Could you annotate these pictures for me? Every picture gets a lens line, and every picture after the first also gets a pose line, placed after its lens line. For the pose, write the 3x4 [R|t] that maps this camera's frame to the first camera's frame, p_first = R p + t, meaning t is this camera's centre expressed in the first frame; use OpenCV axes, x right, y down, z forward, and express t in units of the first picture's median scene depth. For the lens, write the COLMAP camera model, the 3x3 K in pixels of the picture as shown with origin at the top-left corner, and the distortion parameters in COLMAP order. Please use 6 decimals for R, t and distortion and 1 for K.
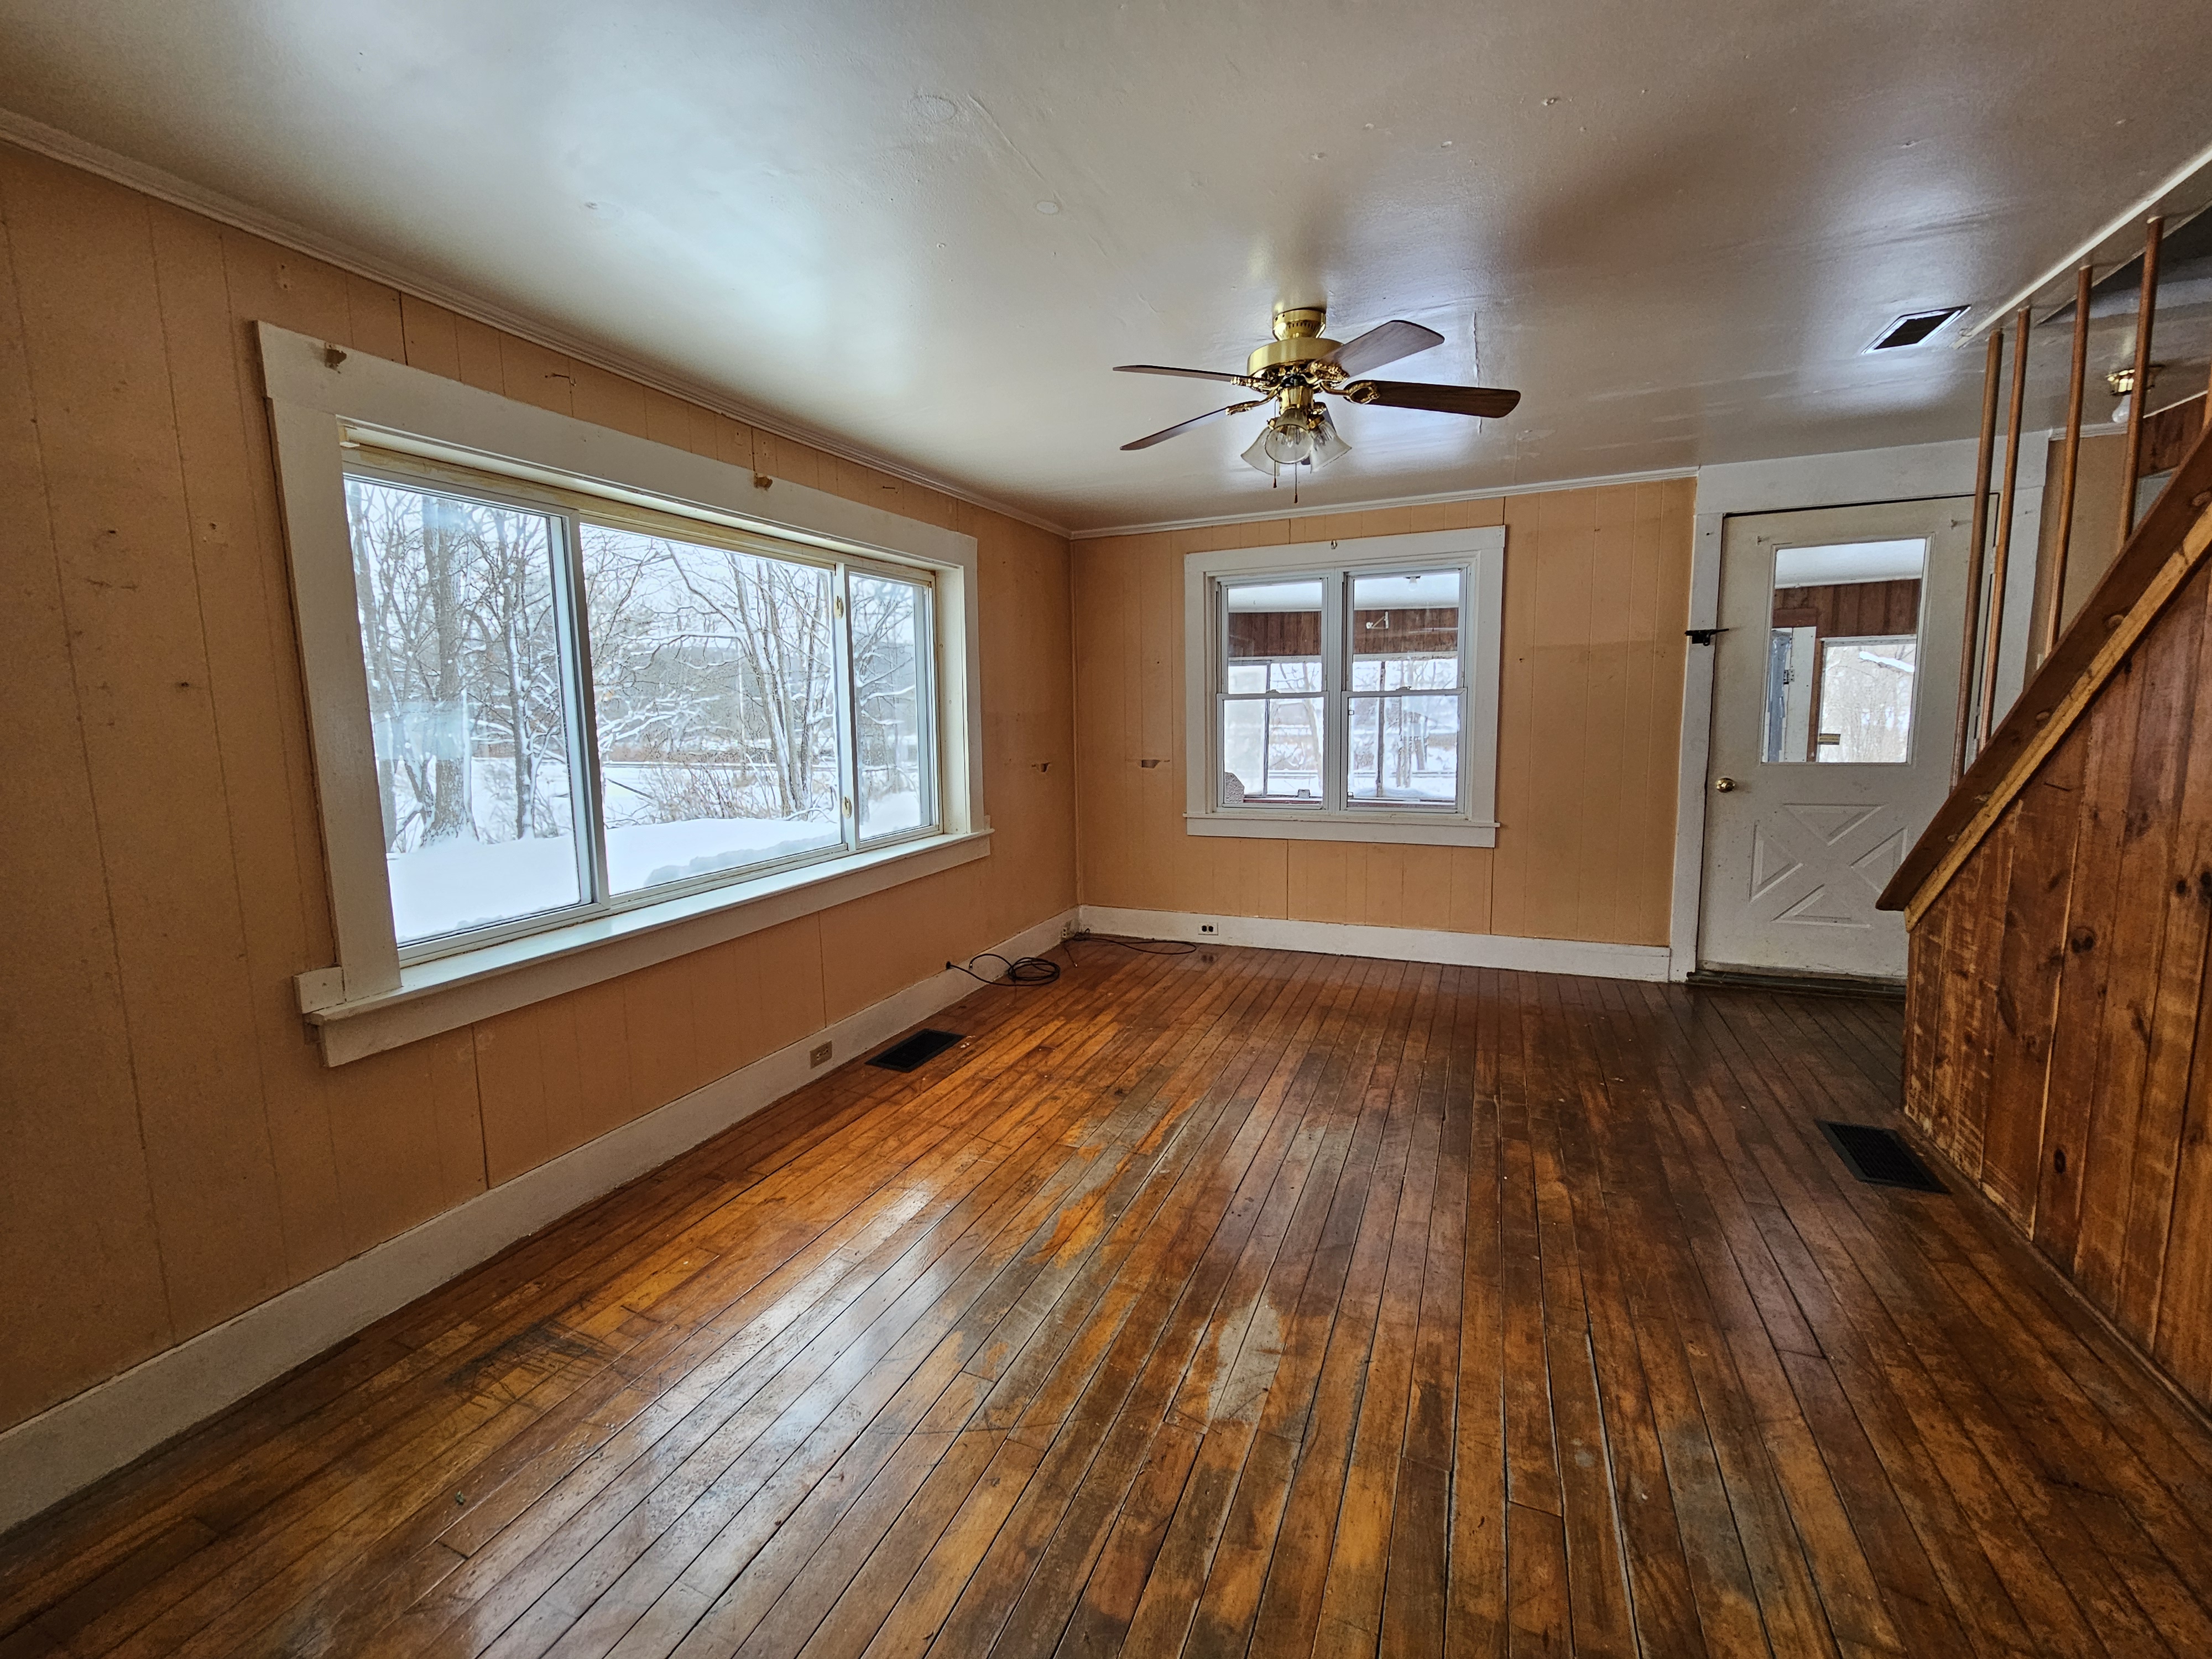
lens RADIAL K [[911.3, 0, 1102.2], [0, 911.3, 819.2], [0, 0, 1]] dist [0.001069, 0.000057]
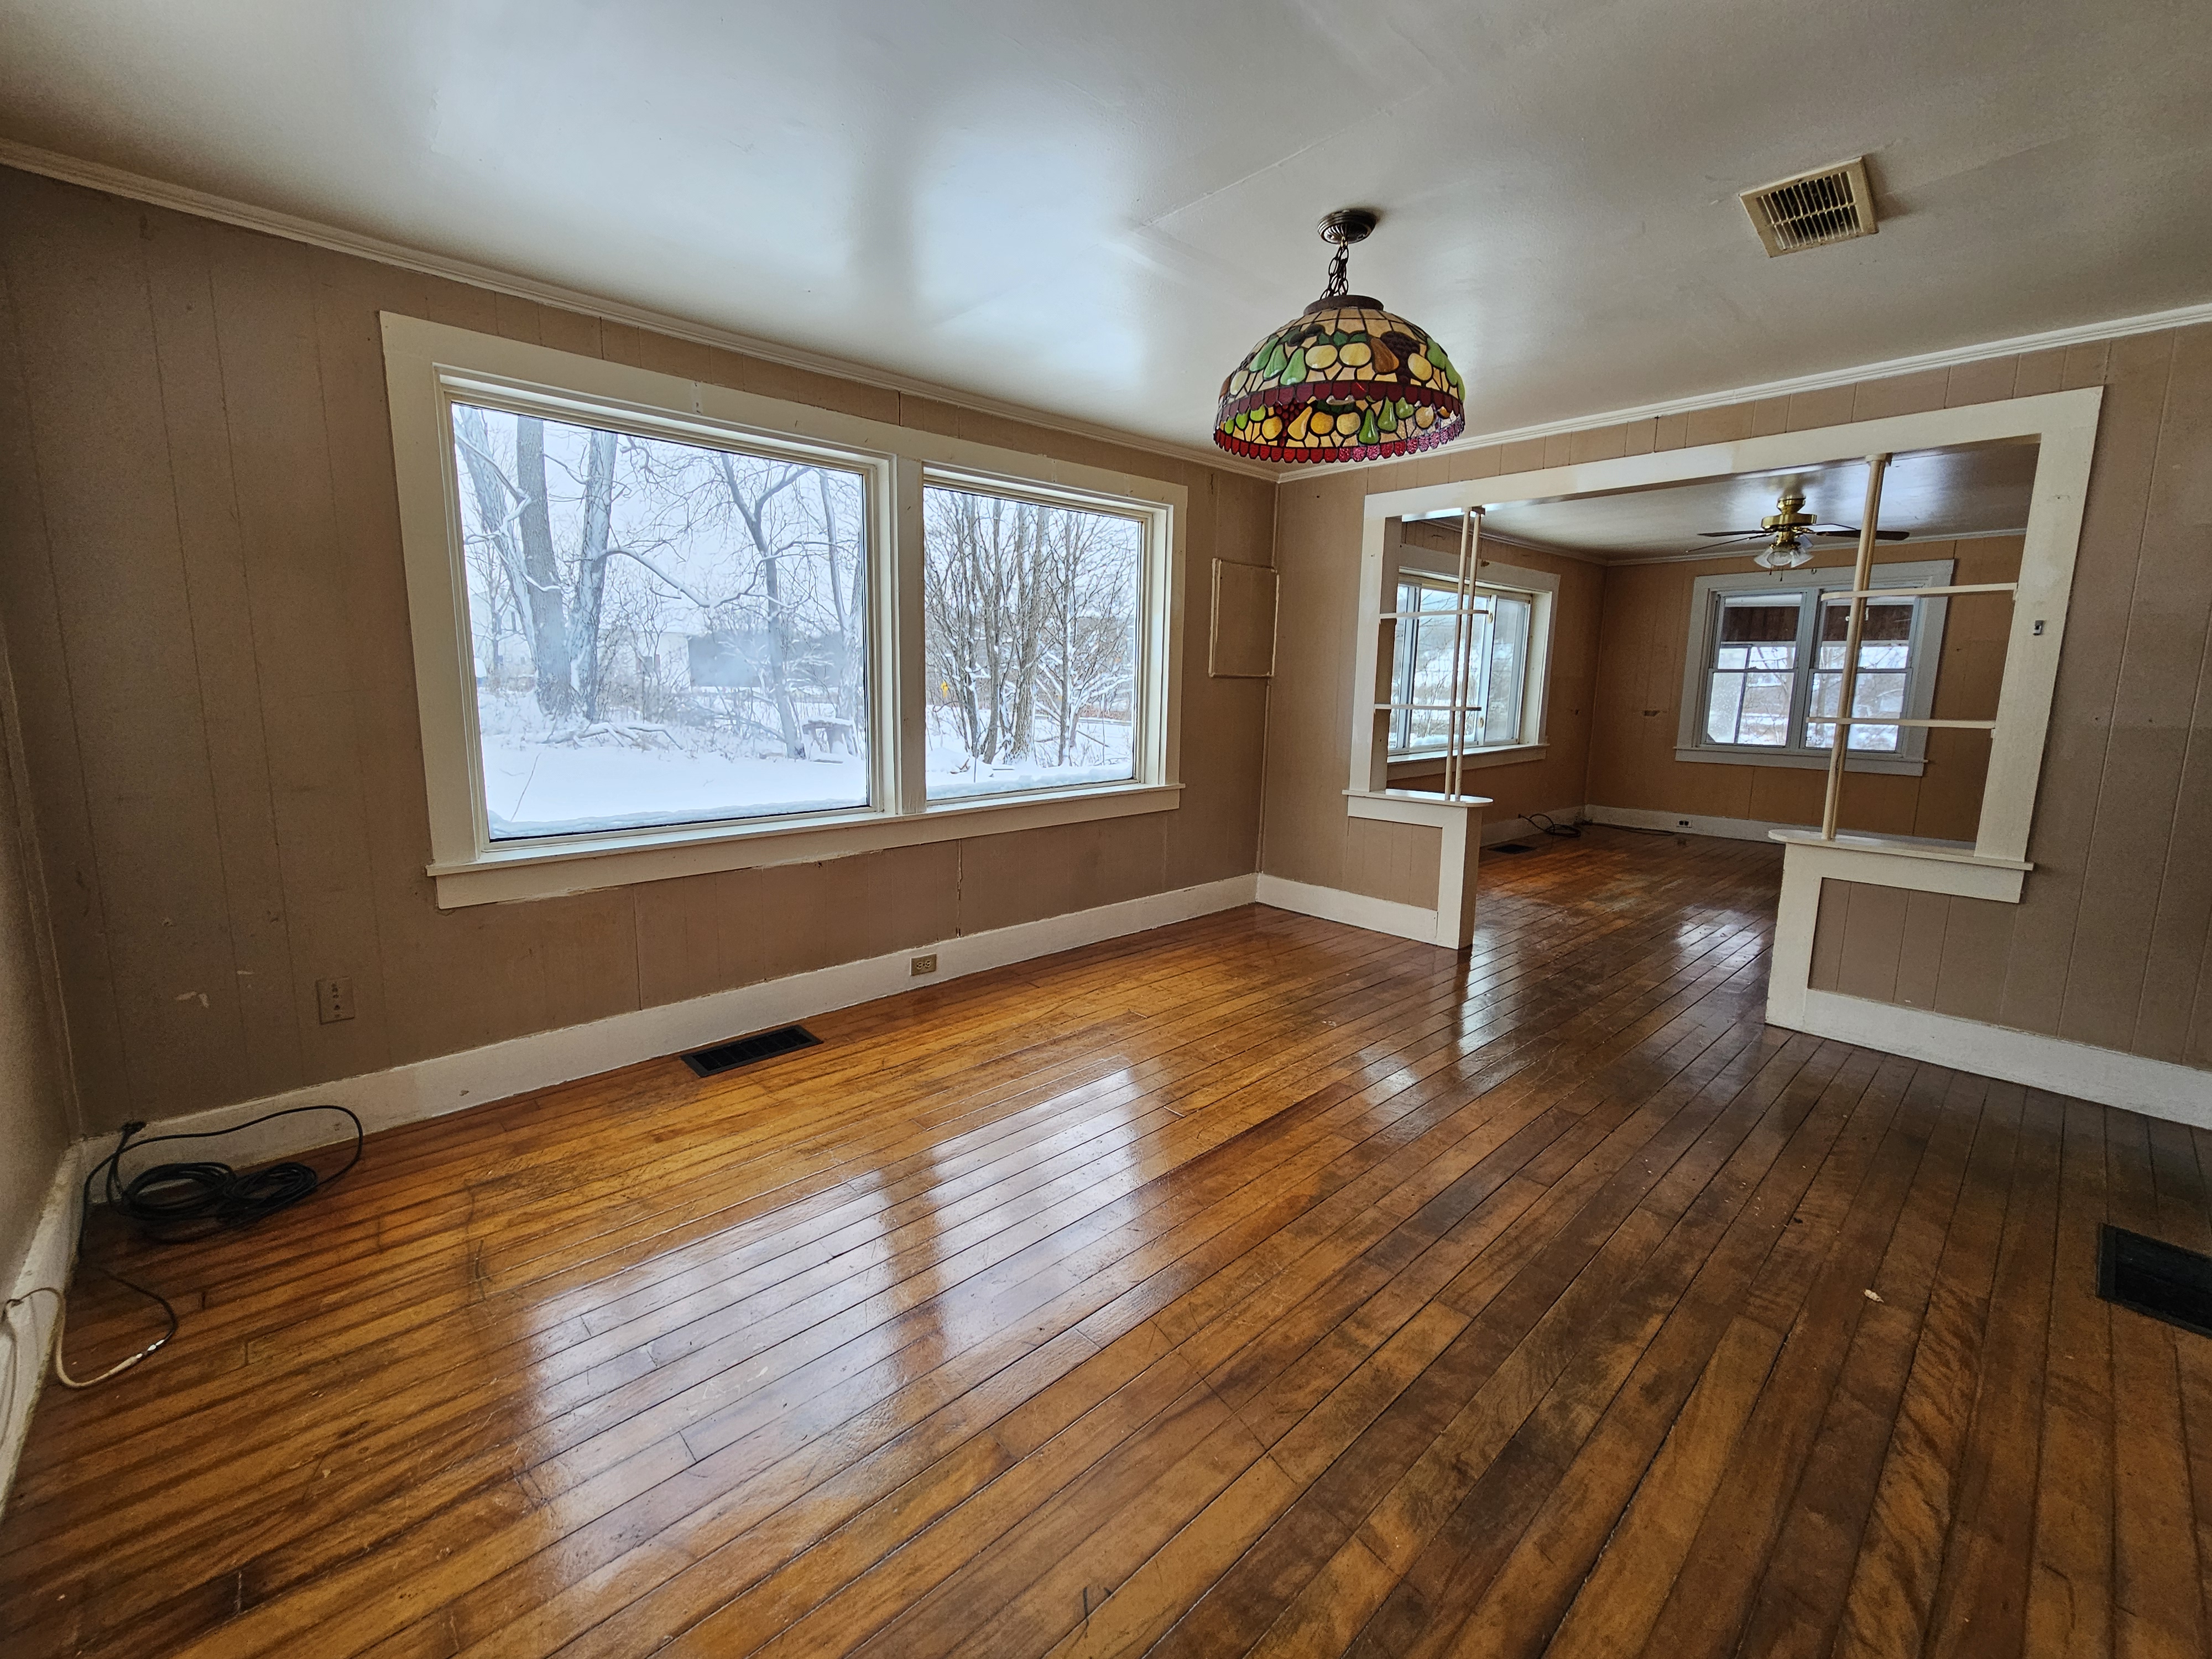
lens RADIAL K [[911.3, 0, 1110.4], [0, 911.3, 822.1], [0, 0, 1]] dist [0.001069, 0.000057]
pose [[0.914710, 0.089512, -0.394072, -0.218150], [-0.074637, 0.995804, 0.052946, 0.149371], [0.397157, -0.019018, 0.917553, -1.056354]]
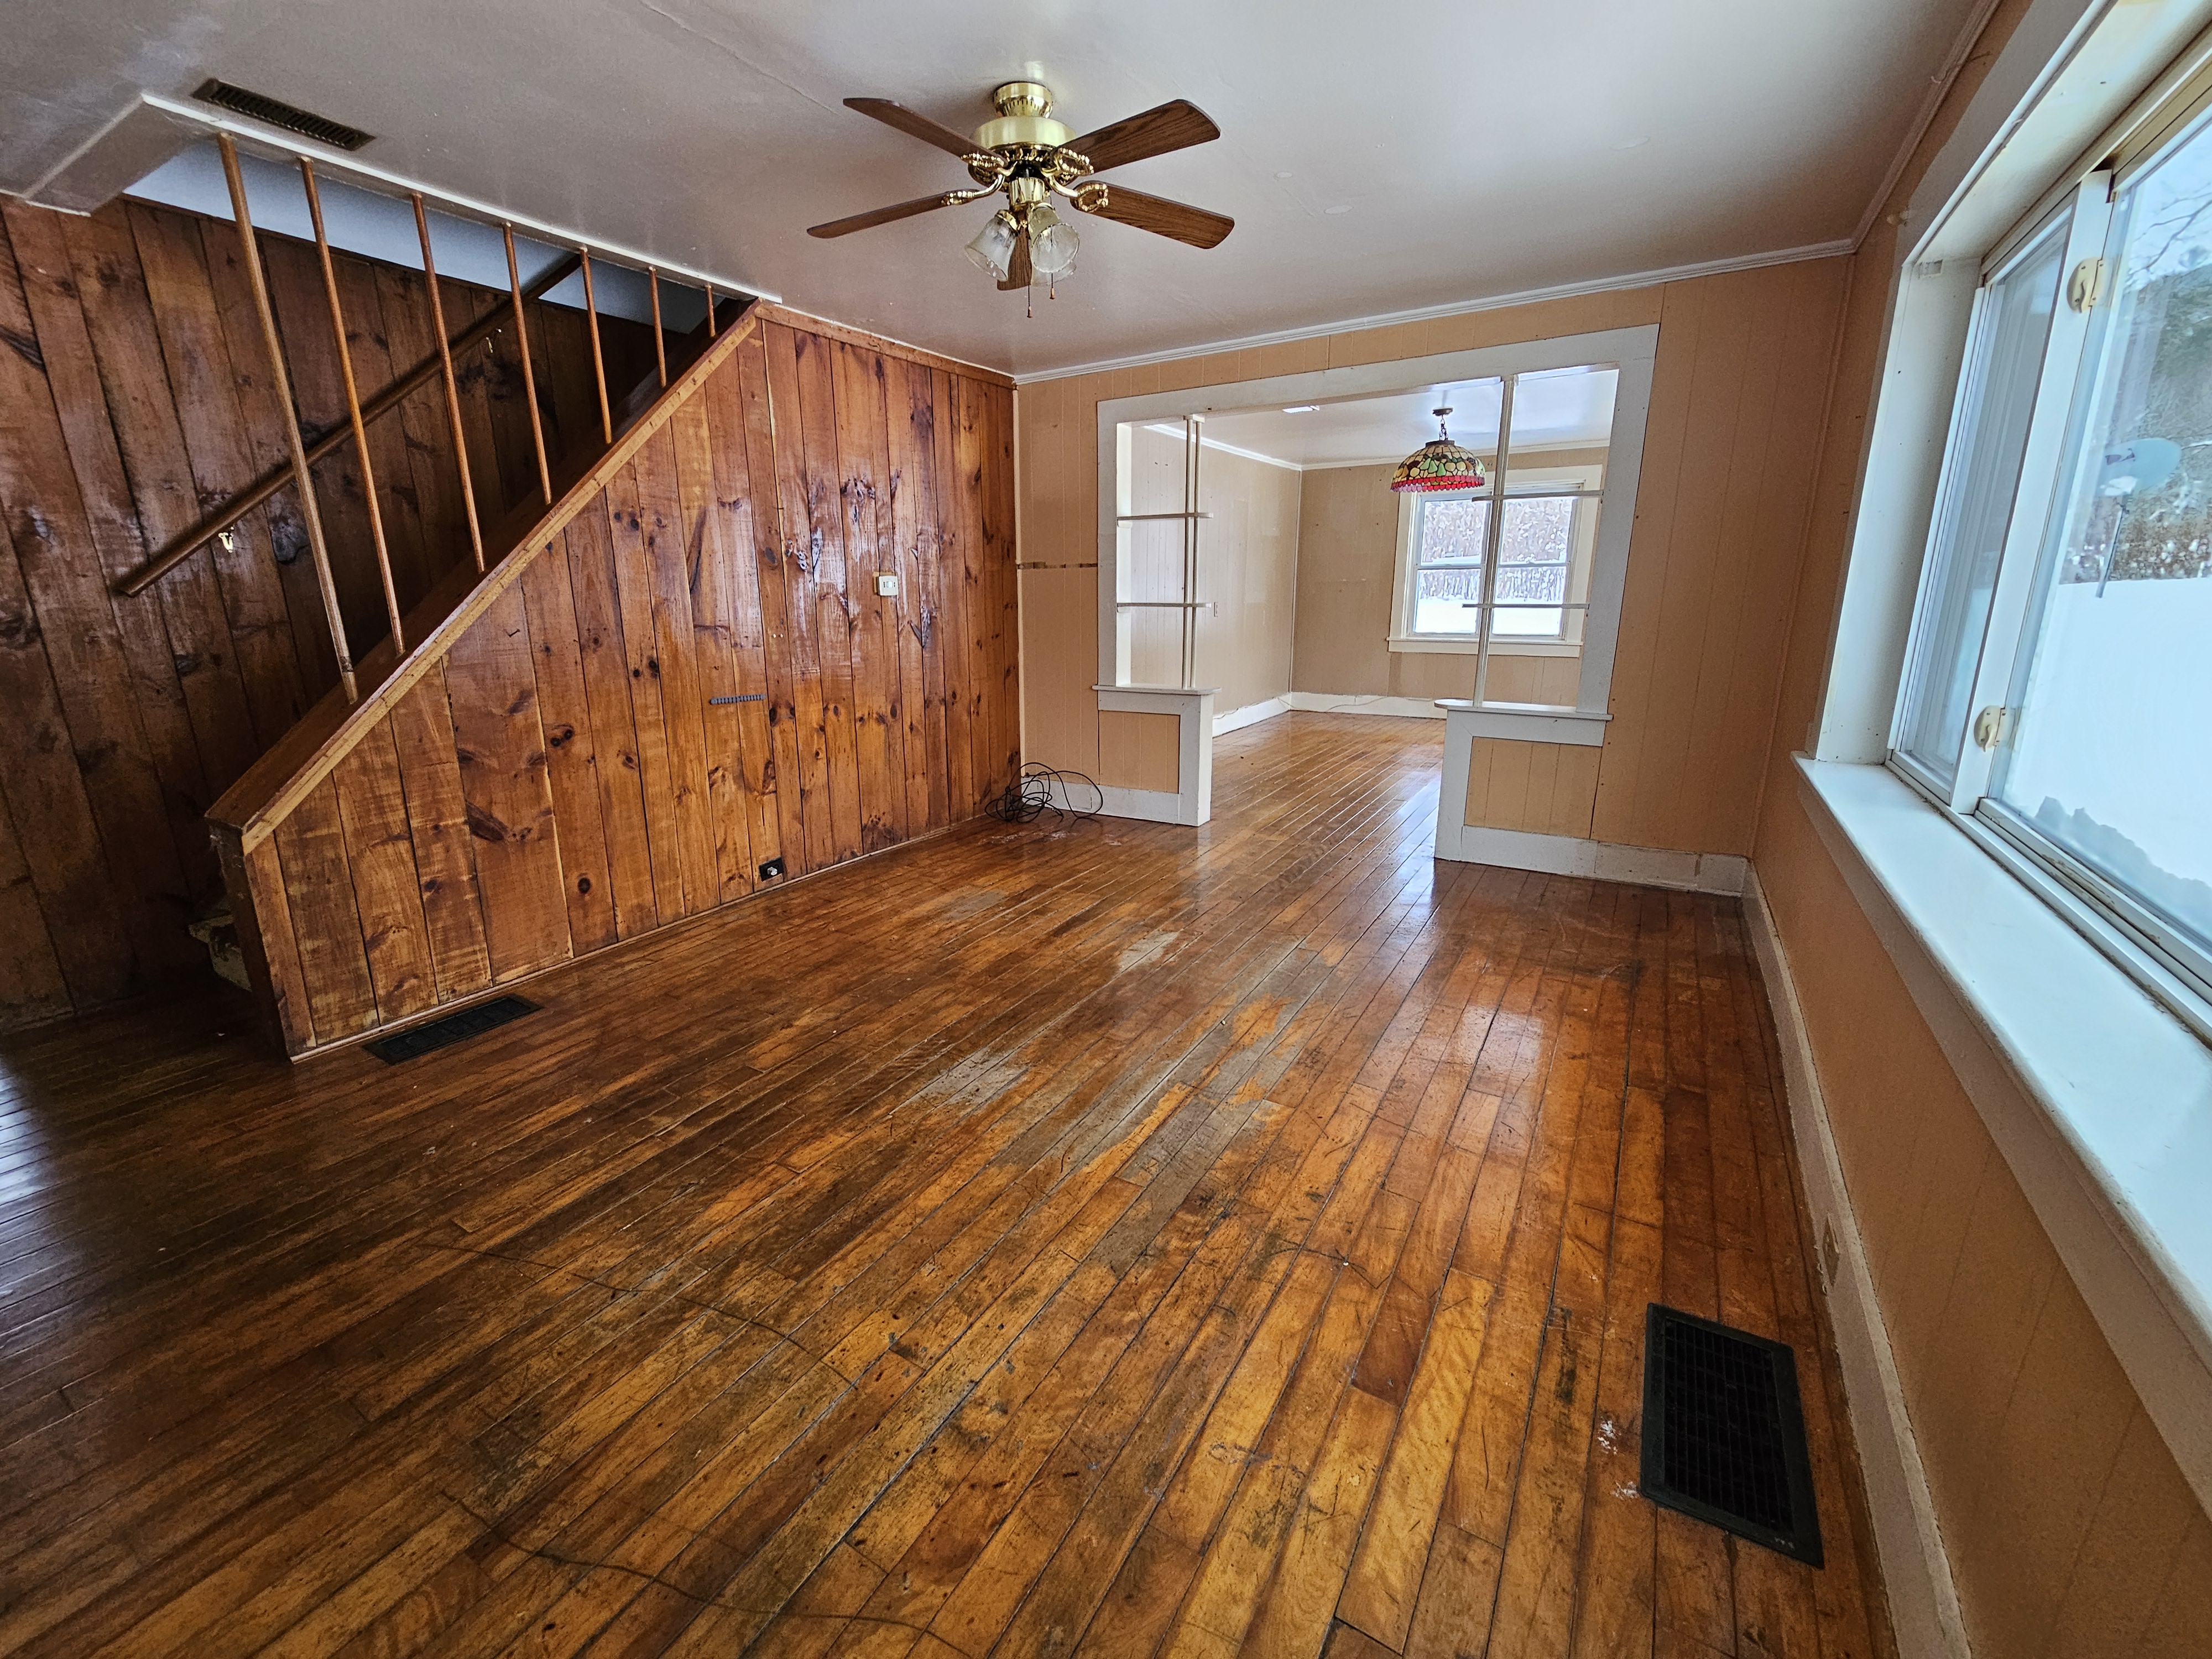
lens RADIAL K [[911.3, 0, 1101.2], [0, 911.3, 812.4], [0, 0, 1]] dist [0.001069, 0.000057]
pose [[-0.989787, -0.004535, 0.142479, 0.002439], [0.047101, 0.932955, 0.356900, -0.140840], [-0.134545, 0.359966, -0.923213, 1.374345]]
